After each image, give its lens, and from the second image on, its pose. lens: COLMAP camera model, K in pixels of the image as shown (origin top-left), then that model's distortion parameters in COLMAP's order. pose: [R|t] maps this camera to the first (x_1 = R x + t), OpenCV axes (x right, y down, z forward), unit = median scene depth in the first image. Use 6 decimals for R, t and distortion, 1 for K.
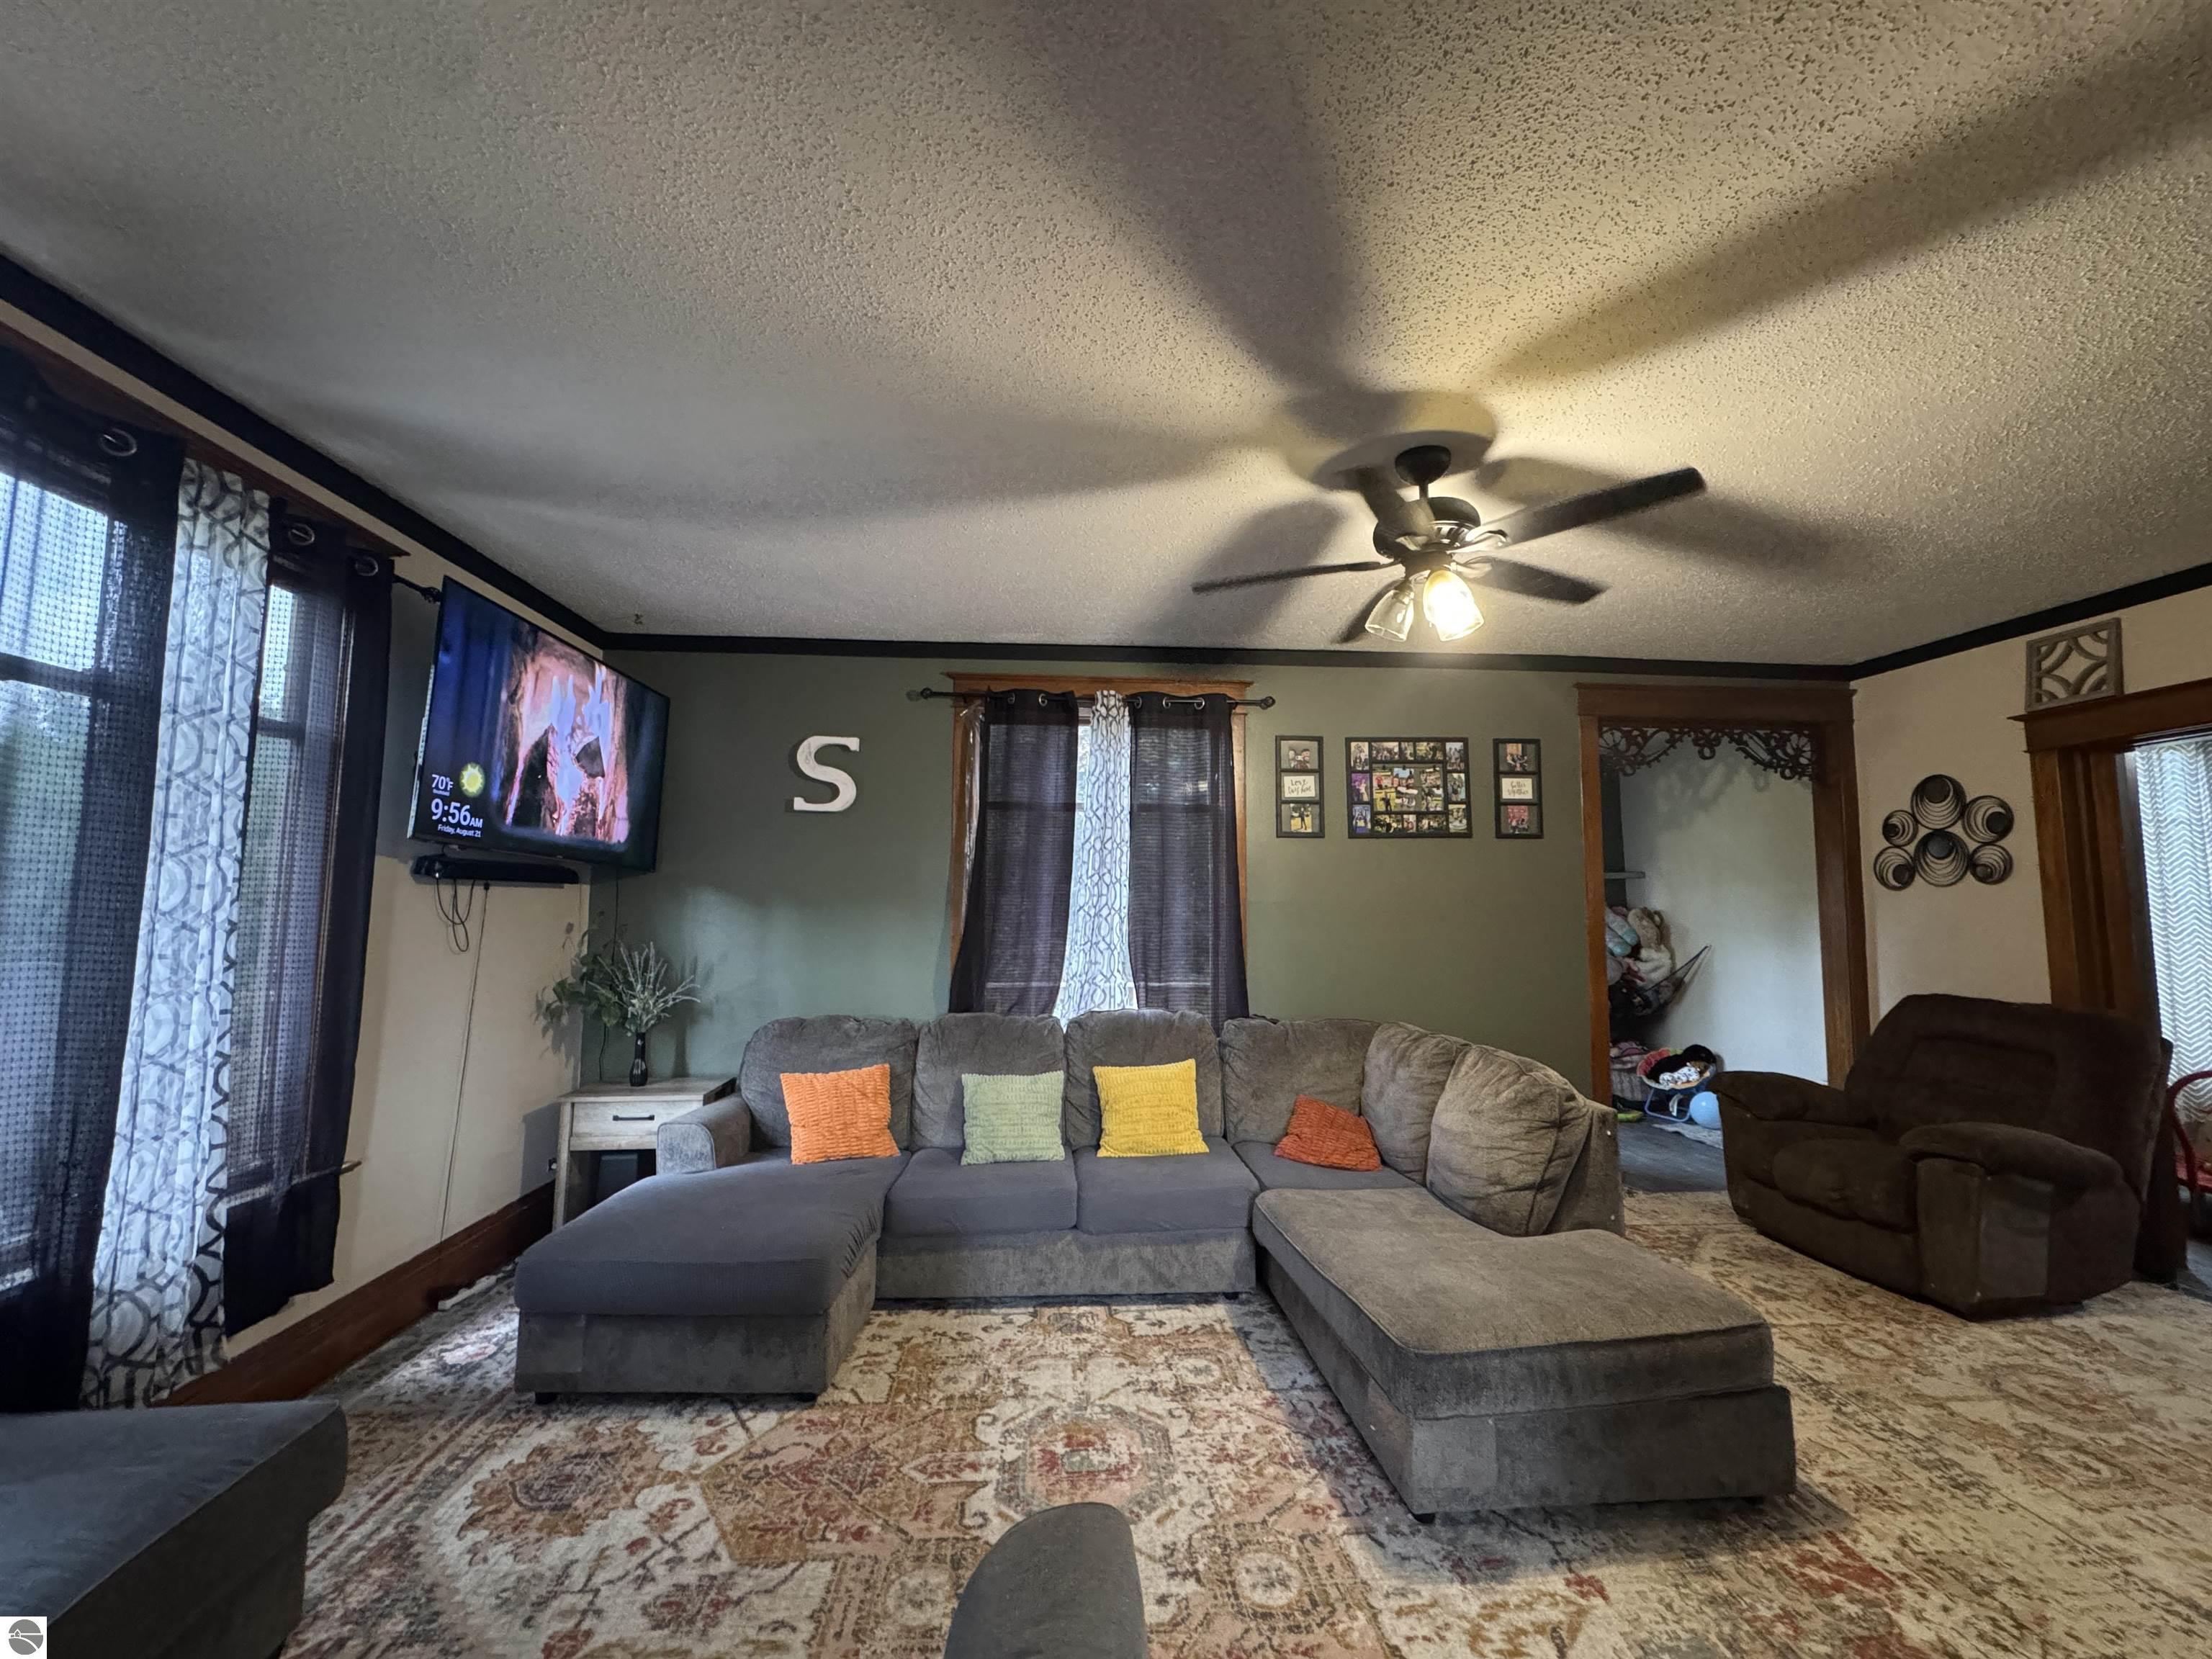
lens RADIAL K [[884.8, 0, 1105.1], [0, 884.8, 829.2], [0, 0, 1]] dist [-0.002162, 0.000237]
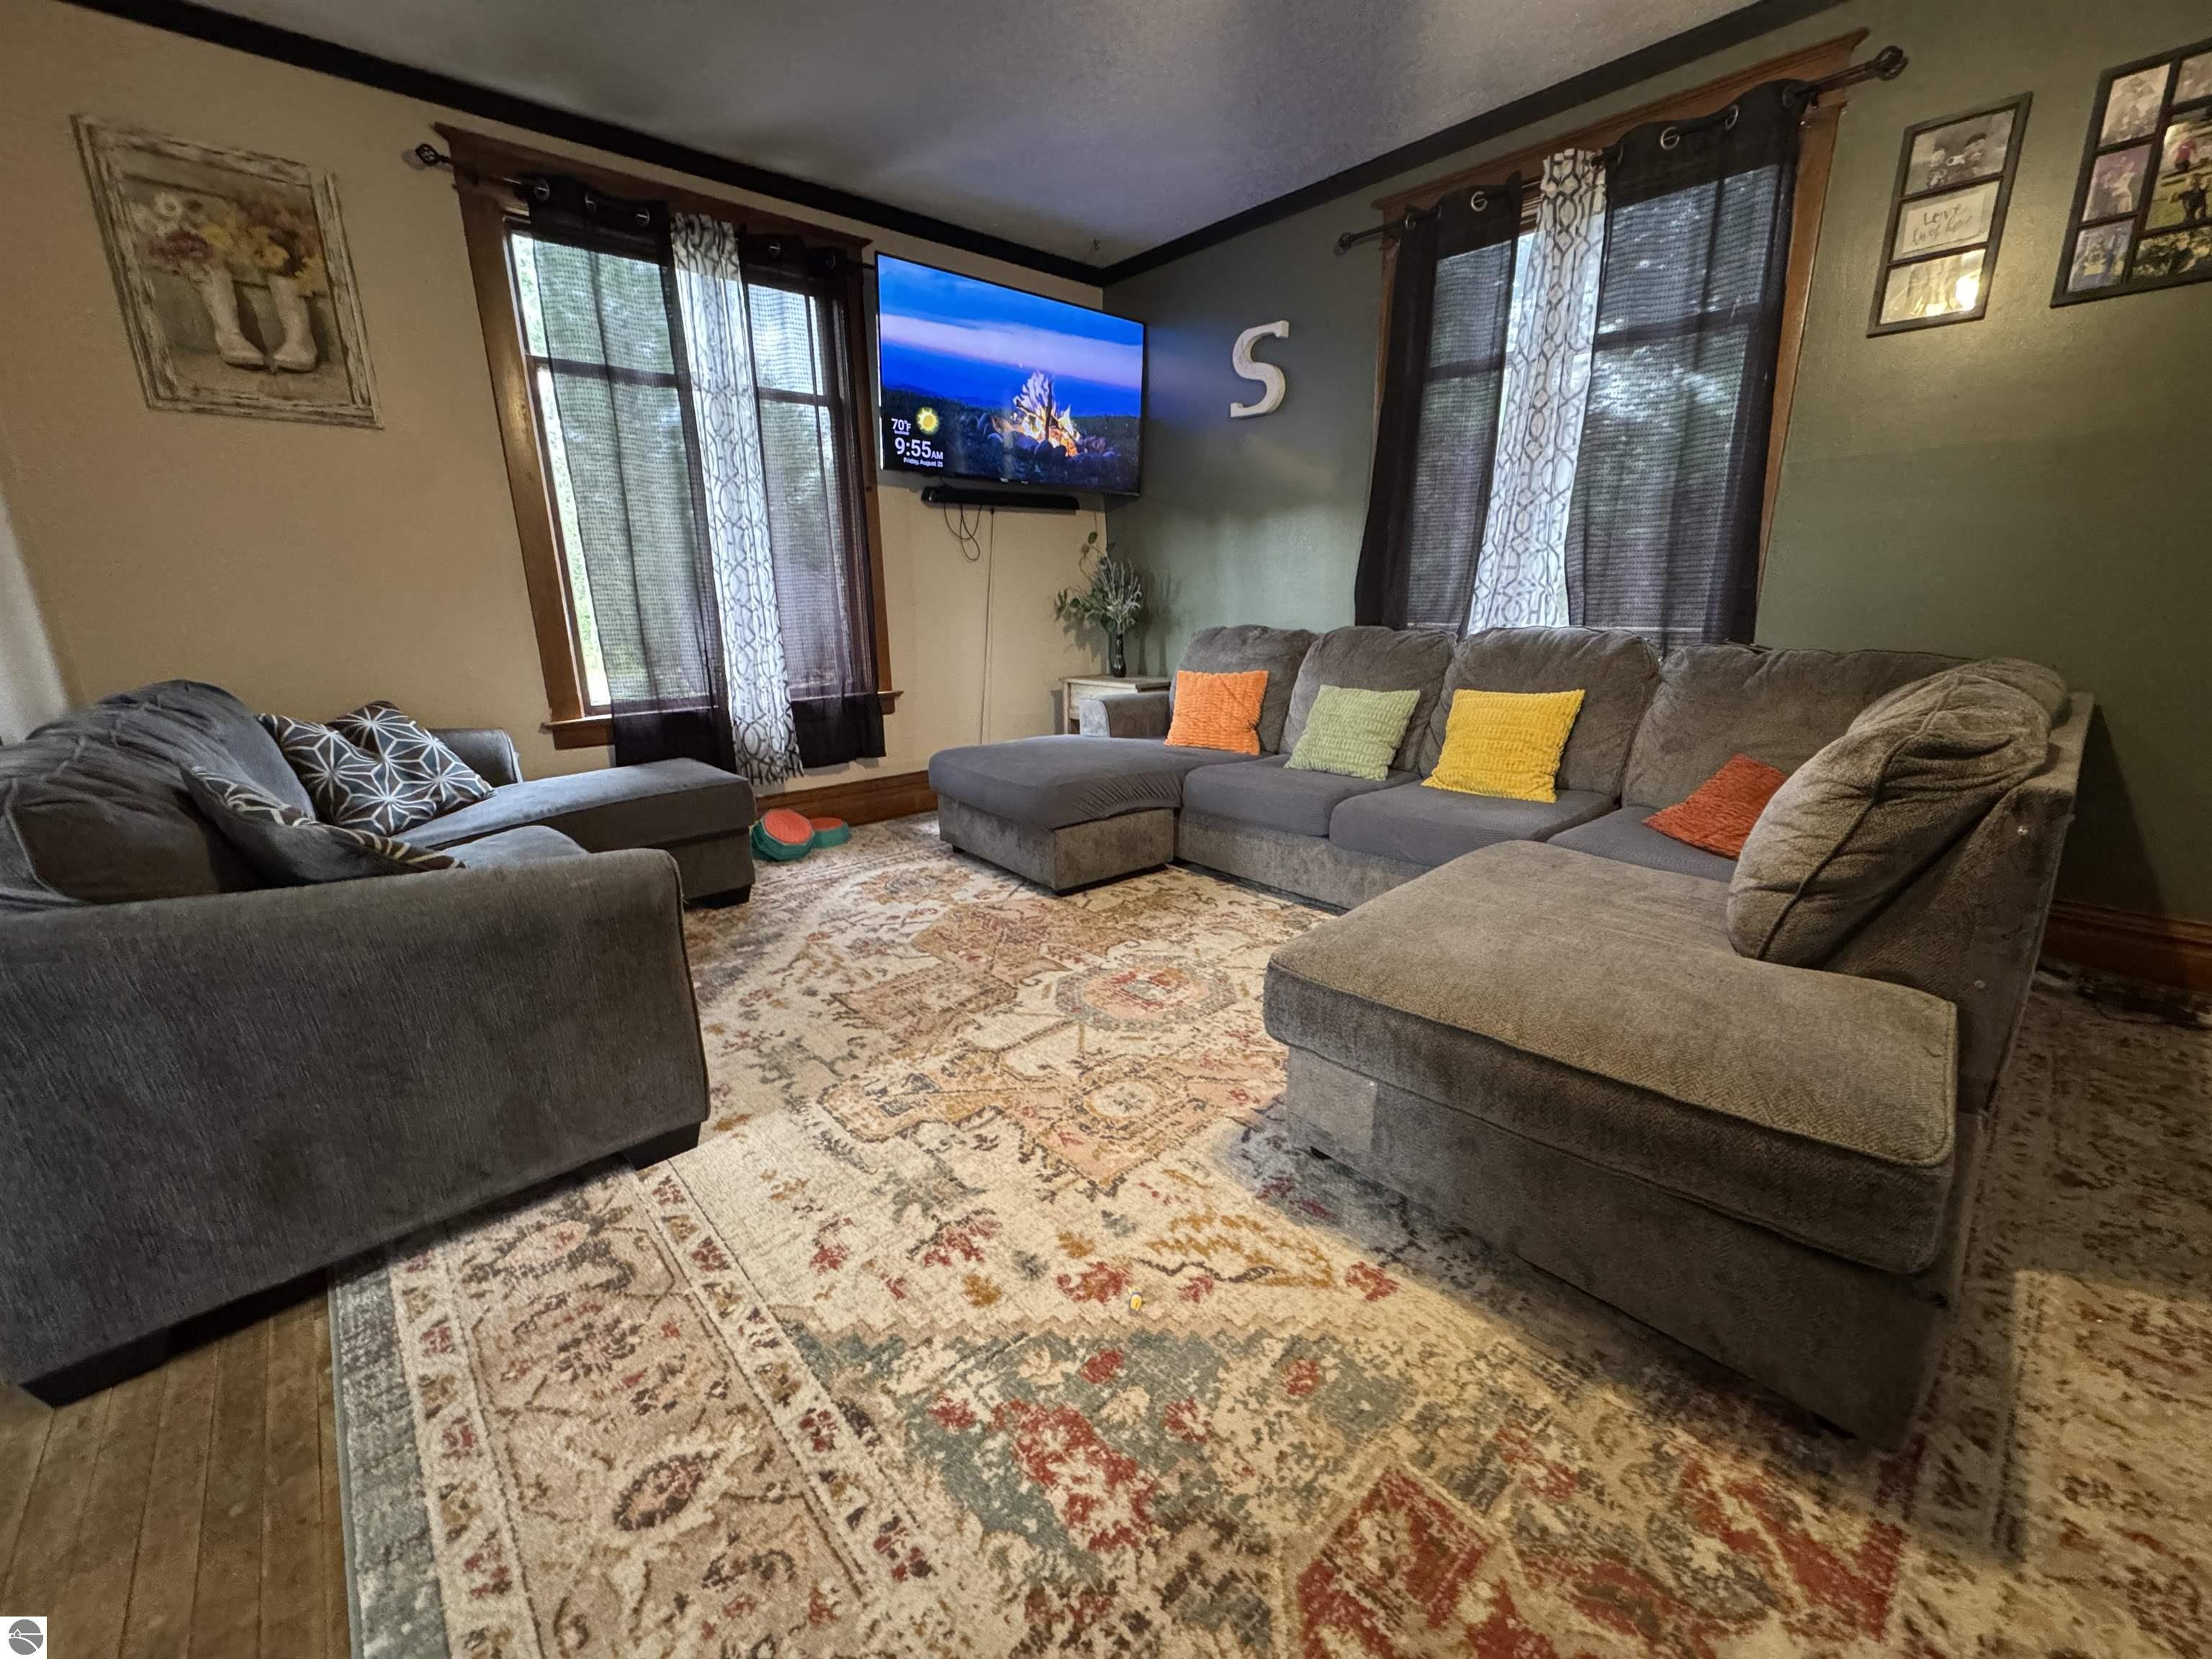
lens RADIAL K [[880.8, 0, 1106.0], [0, 880.8, 829.5], [0, 0, 1]] dist [-0.002832, 0.000054]
pose [[0.611331, 0.195997, -0.766720, 0.567322], [0.085782, 0.946725, 0.310408, 0.133954], [0.786712, -0.255533, 0.561949, 0.295560]]
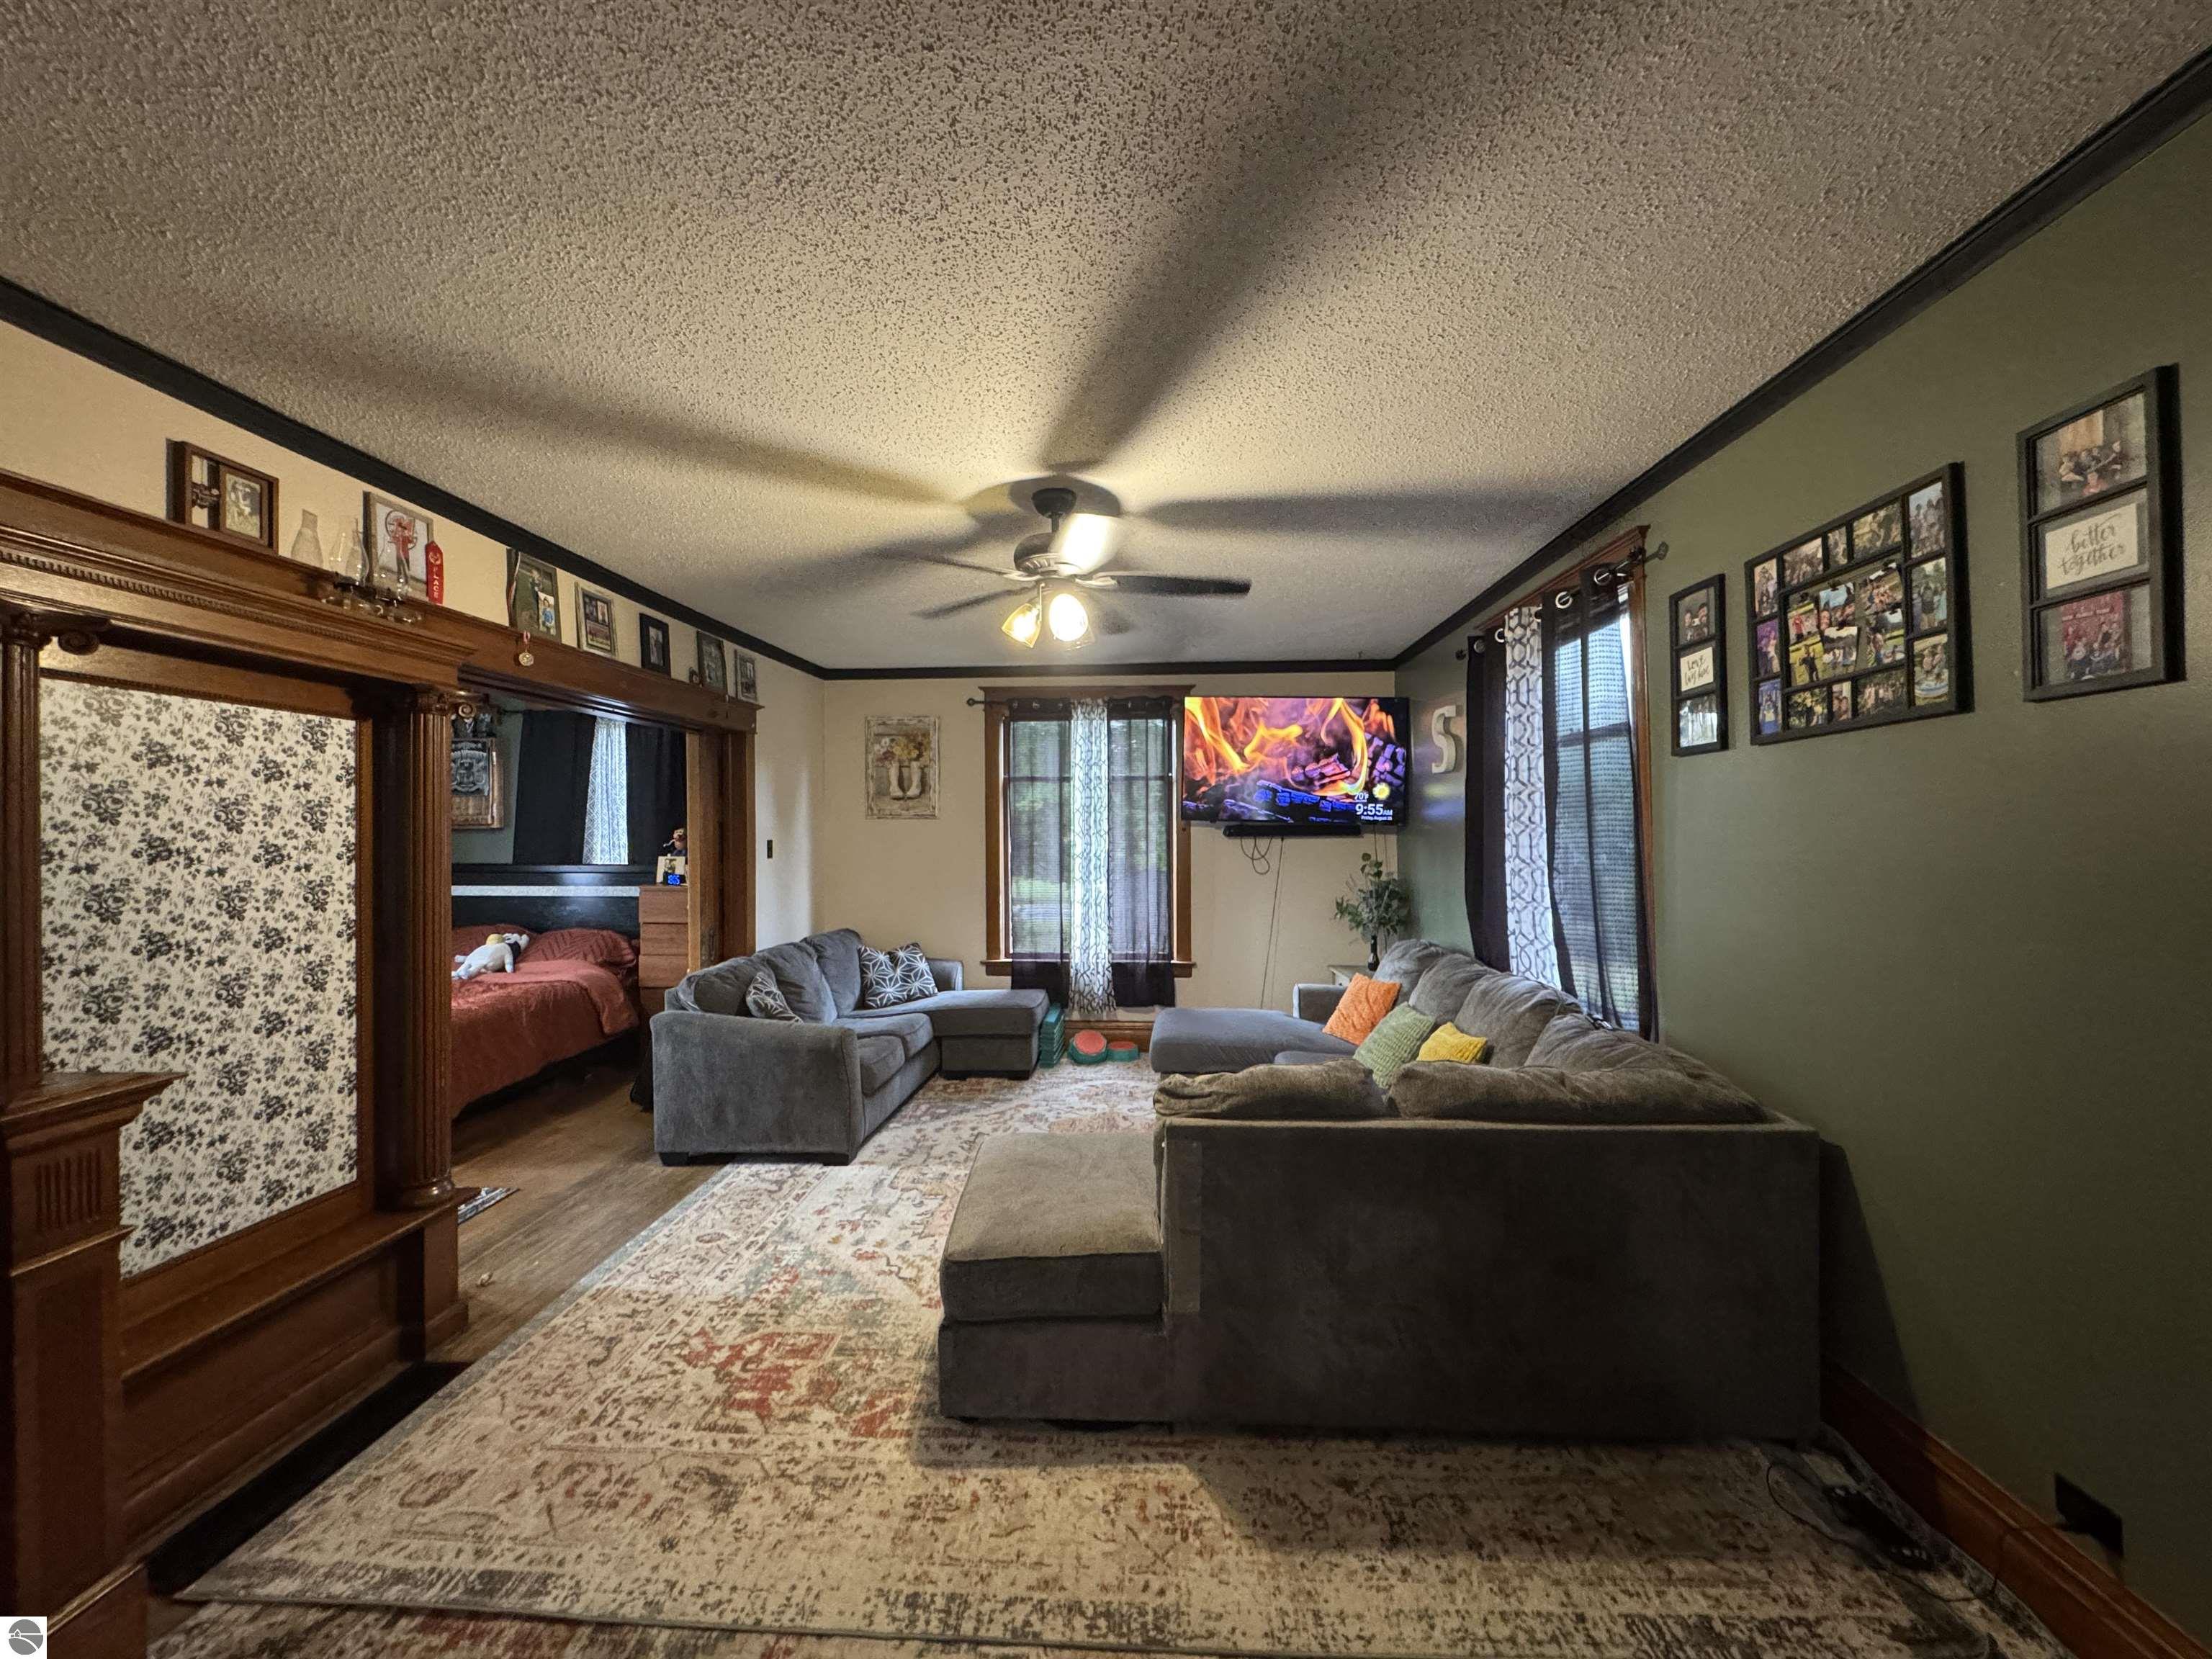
lens RADIAL K [[884.8, 0, 1105.1], [0, 884.8, 829.2], [0, 0, 1]] dist [-0.002162, 0.000237]
pose [[-0.133111, -0.006113, -0.991082, 1.268691], [0.091509, 0.995634, -0.018432, 0.050263], [0.986868, -0.093146, -0.131970, 0.973963]]
